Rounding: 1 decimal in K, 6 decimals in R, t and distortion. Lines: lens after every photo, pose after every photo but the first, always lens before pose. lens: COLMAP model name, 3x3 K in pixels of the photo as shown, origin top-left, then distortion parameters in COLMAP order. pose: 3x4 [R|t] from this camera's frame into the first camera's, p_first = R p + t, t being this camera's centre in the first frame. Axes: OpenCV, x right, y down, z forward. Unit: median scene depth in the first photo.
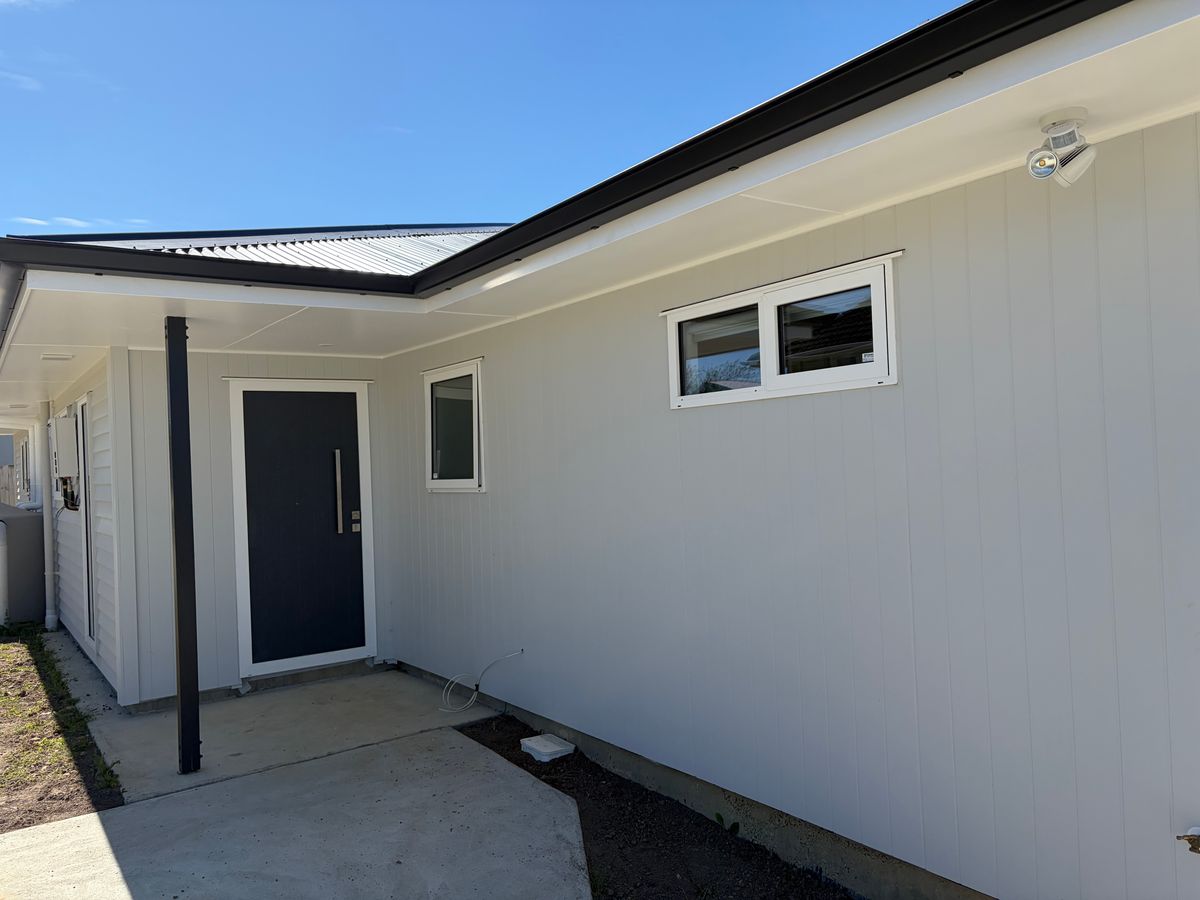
lens RADIAL K [[915.6, 0, 600.0], [0, 915.6, 450.0], [0, 0, 1]] dist [0.072041, 0.001798]
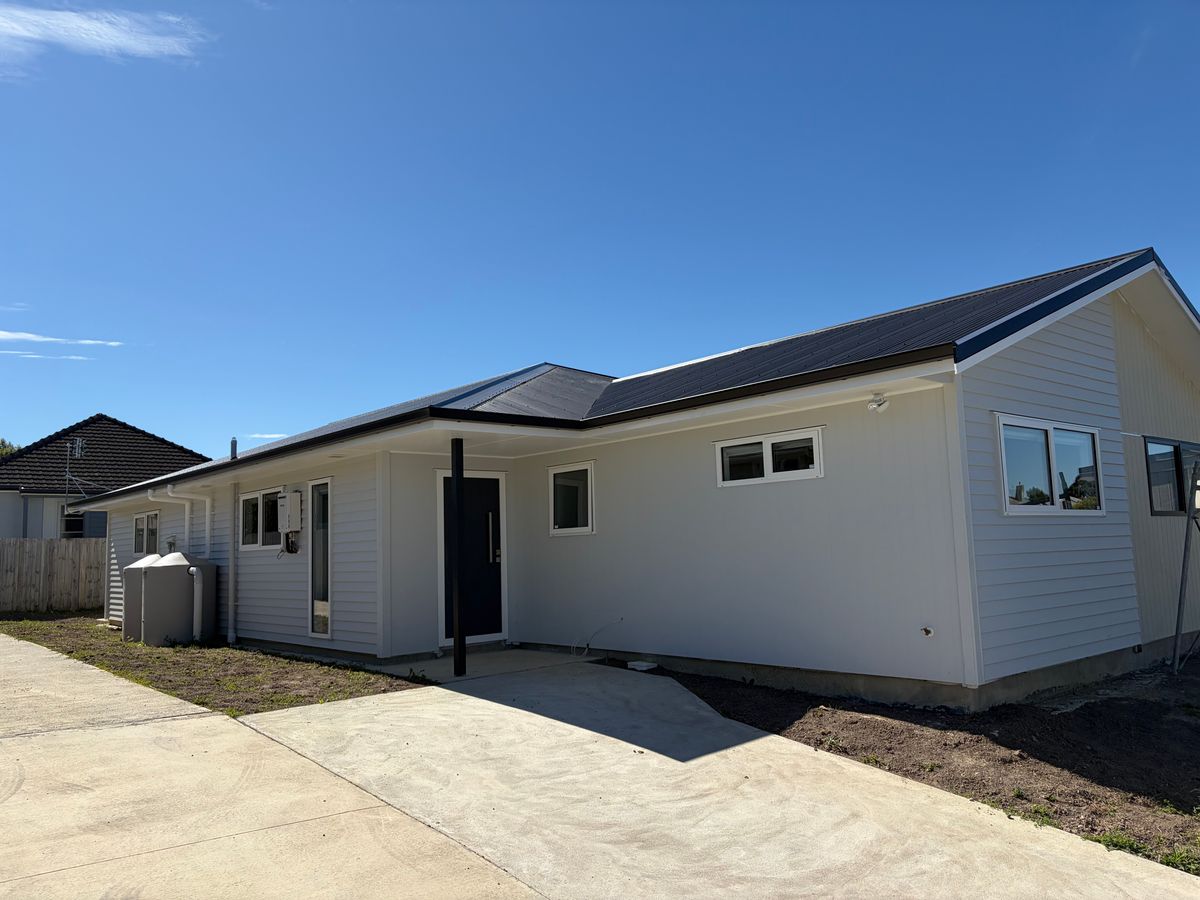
lens RADIAL K [[900.0, 0, 600.0], [0, 900.0, 450.0], [0, 0, 1]] dist [0.134474, 0.000179]
pose [[0.993923, 0.018388, 0.108530, -0.348111], [-0.007201, 0.994698, -0.102583, 0.070587], [-0.109841, 0.101178, 0.988786, -0.869418]]
